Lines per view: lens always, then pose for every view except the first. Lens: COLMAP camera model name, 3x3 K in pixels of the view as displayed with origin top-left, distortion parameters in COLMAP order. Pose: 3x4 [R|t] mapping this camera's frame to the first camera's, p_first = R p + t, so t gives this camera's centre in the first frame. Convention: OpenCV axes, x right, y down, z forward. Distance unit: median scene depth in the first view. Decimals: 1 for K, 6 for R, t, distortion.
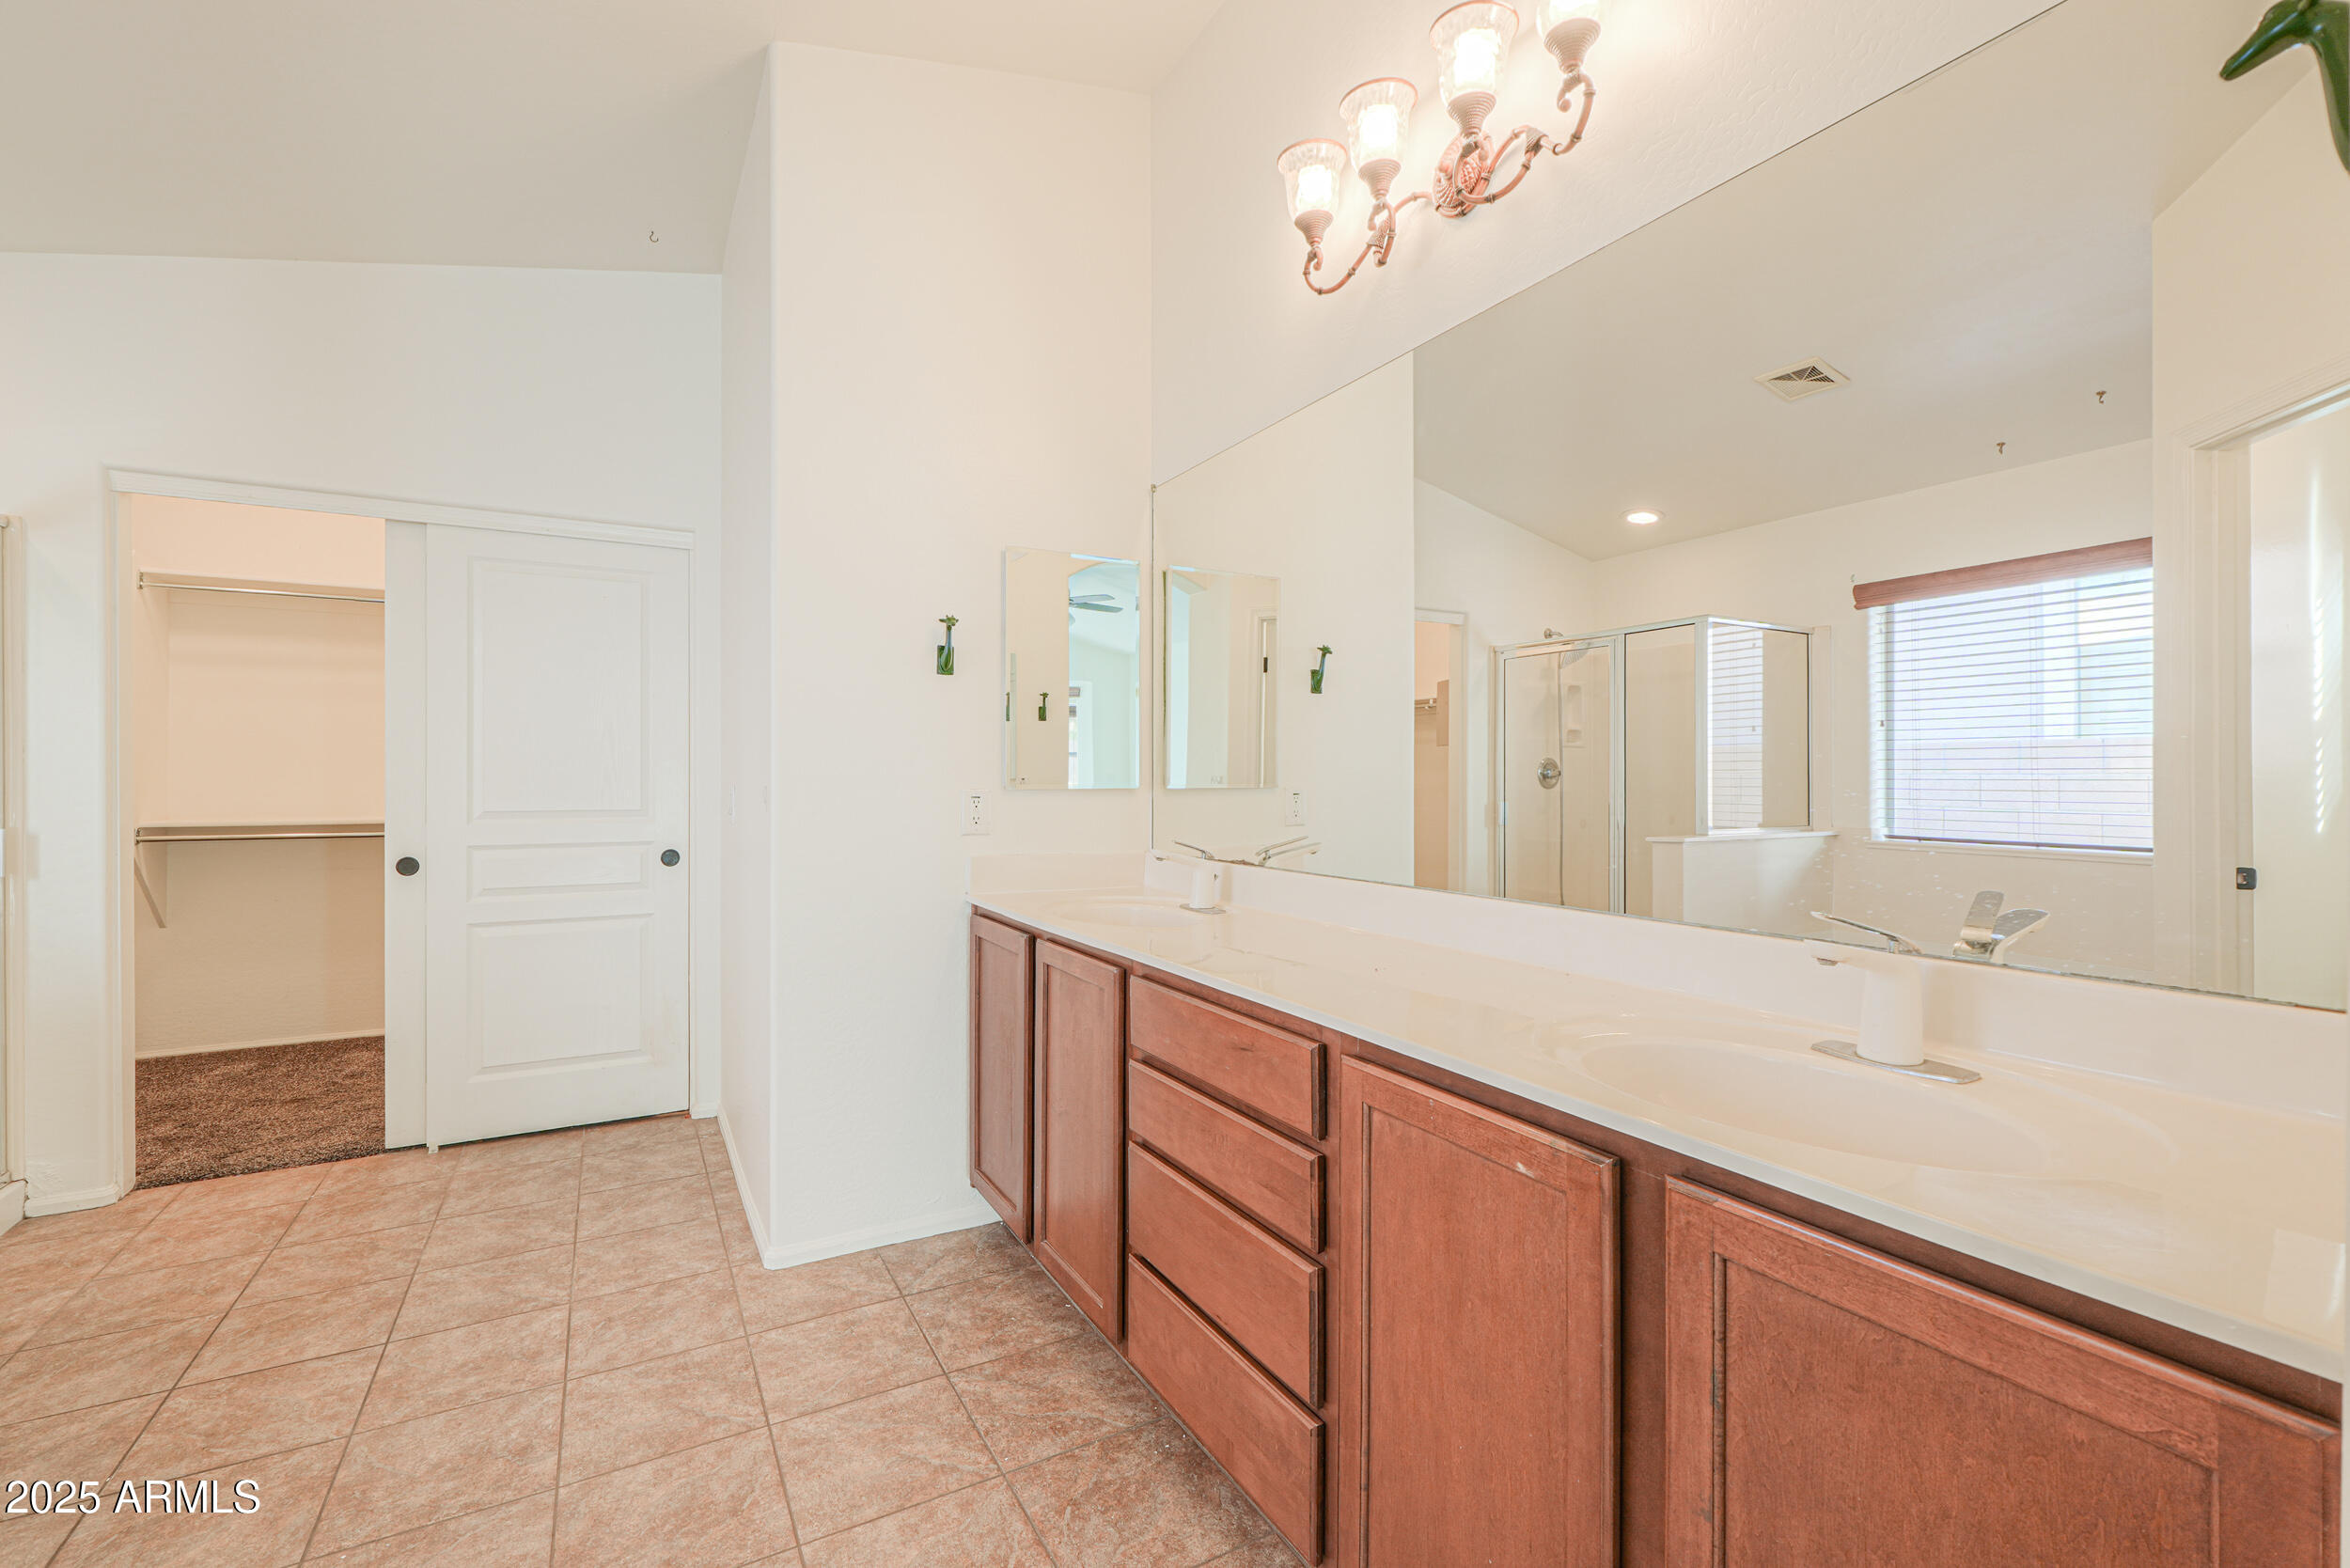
lens RADIAL K [[990.9, 0, 1173.0], [0, 990.9, 776.5], [0, 0, 1]] dist [0.000780, 0.000066]
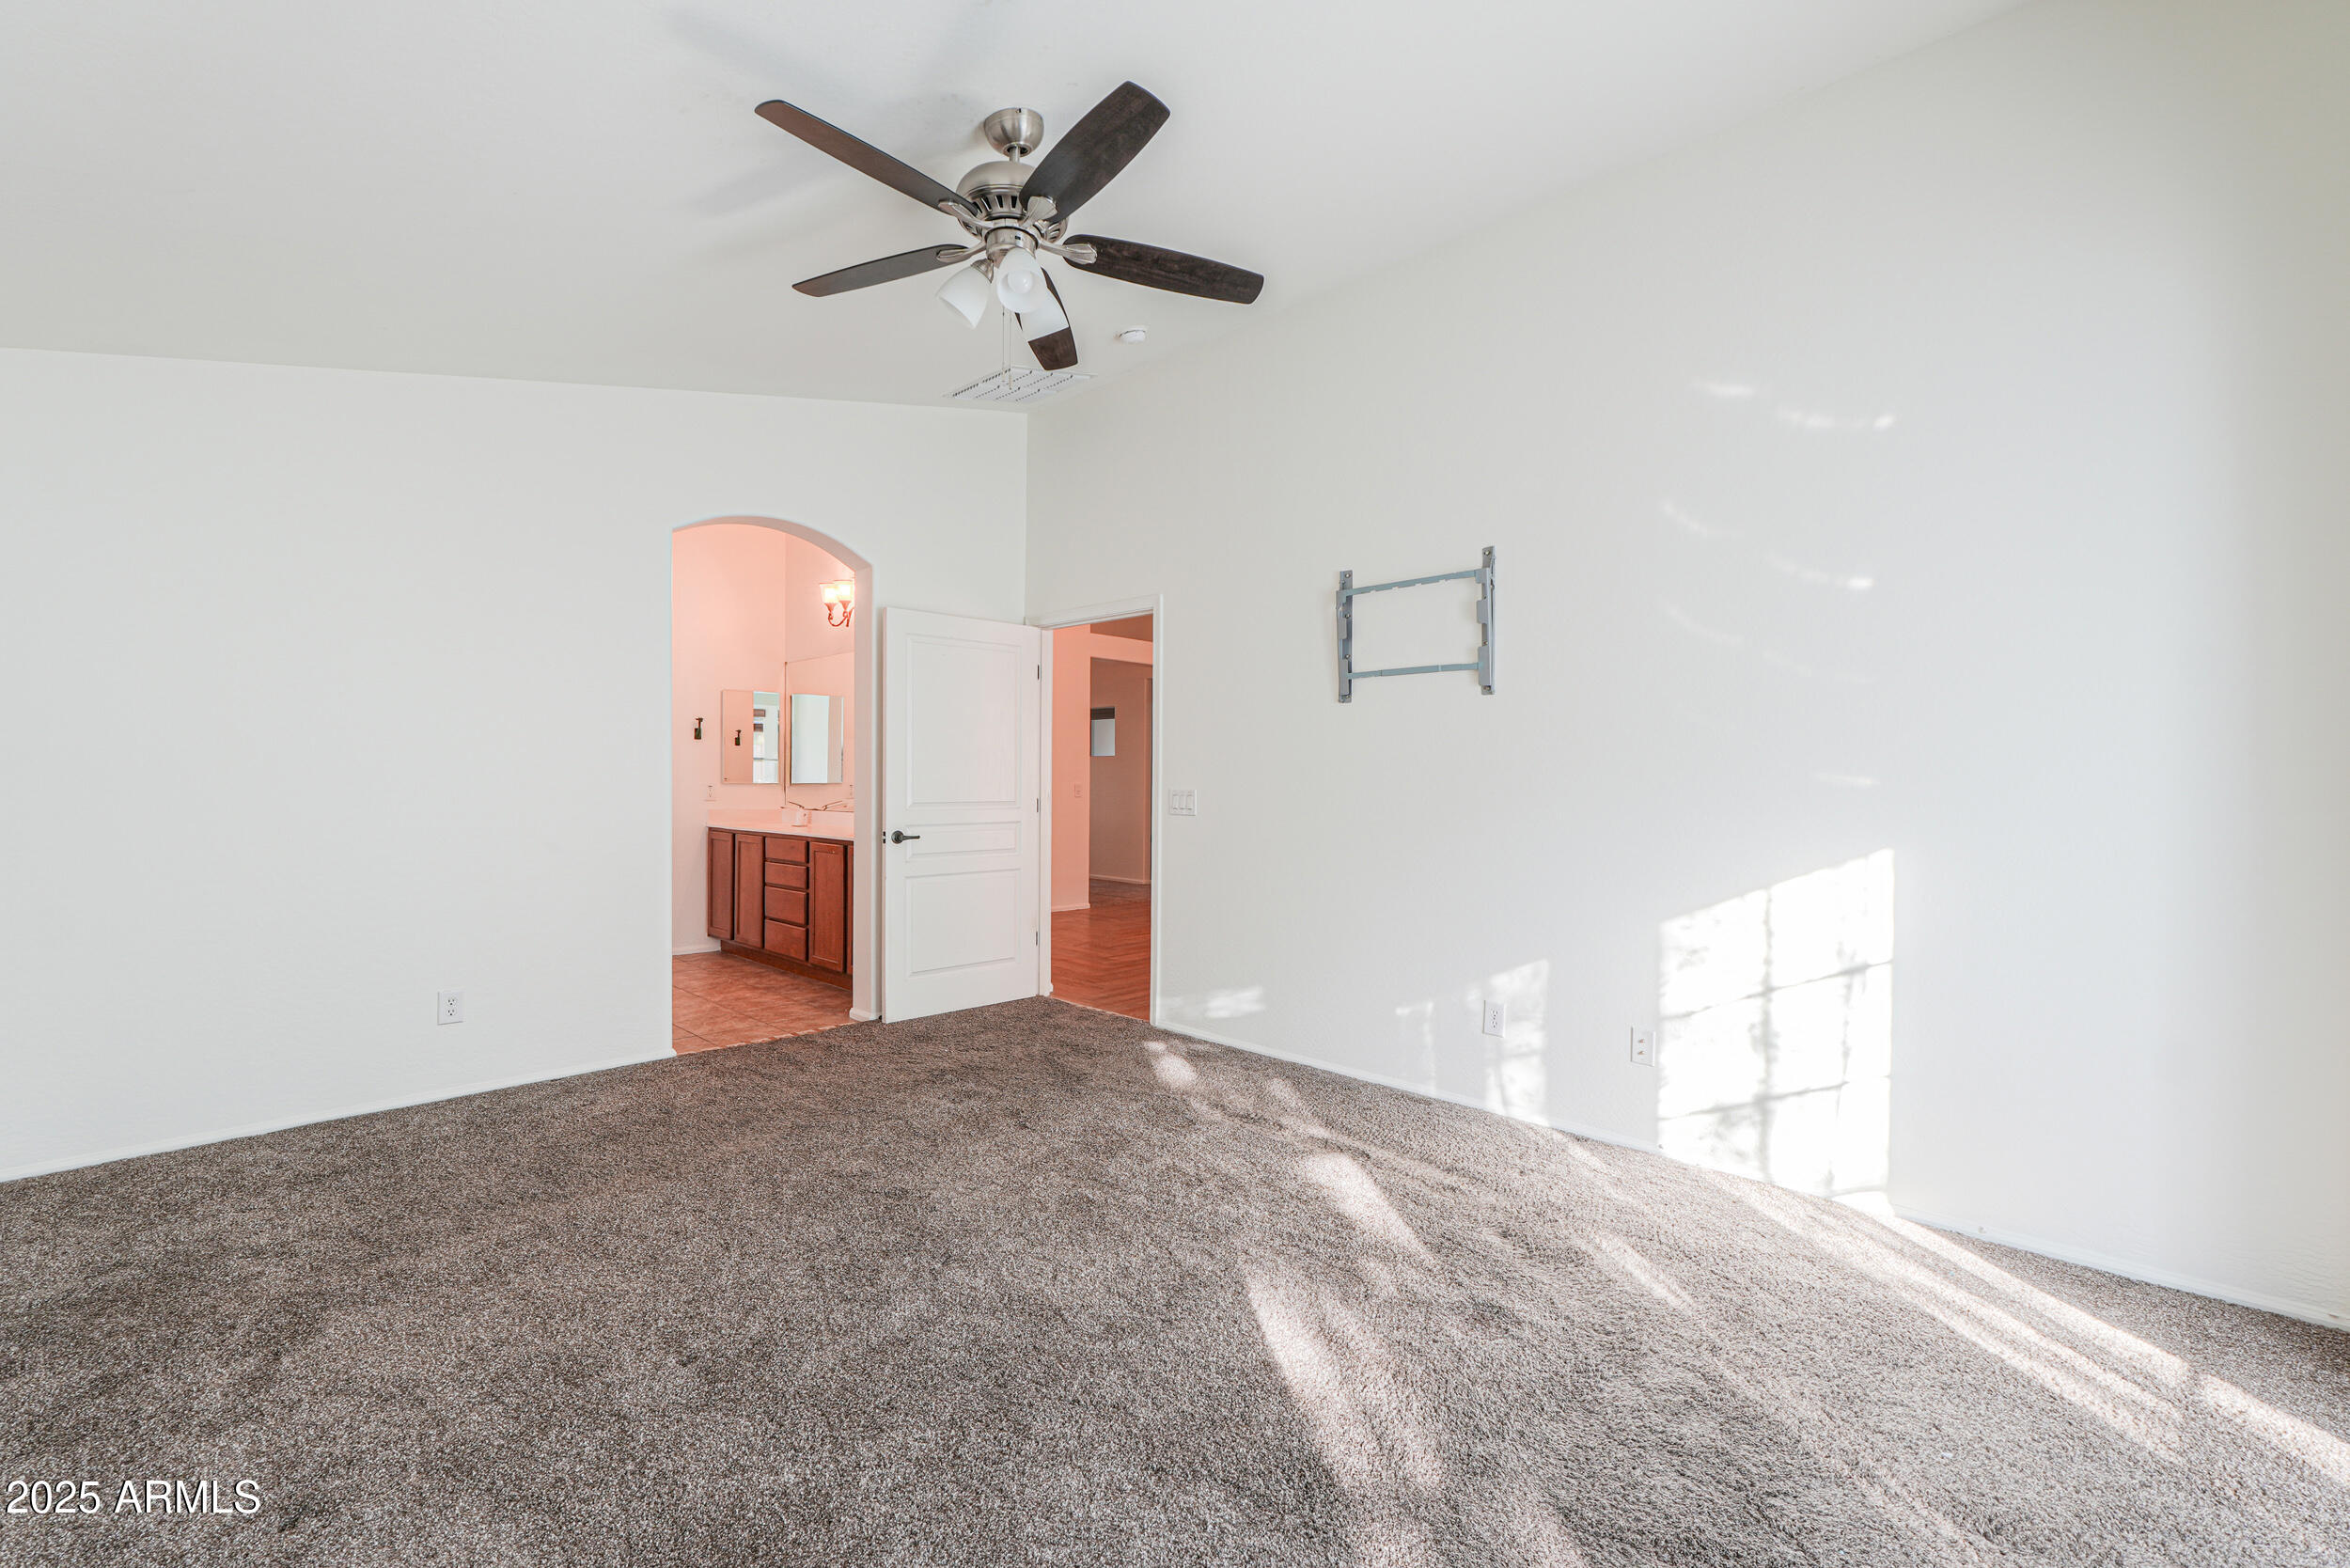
lens RADIAL K [[990.9, 0, 1173.0], [0, 990.9, 776.5], [0, 0, 1]] dist [0.000780, 0.000066]
pose [[0.958435, 0.003442, 0.285292, 0.231480], [-0.004117, 0.999990, 0.001767, -0.013690], [-0.285283, -0.002868, 0.958439, -1.899642]]
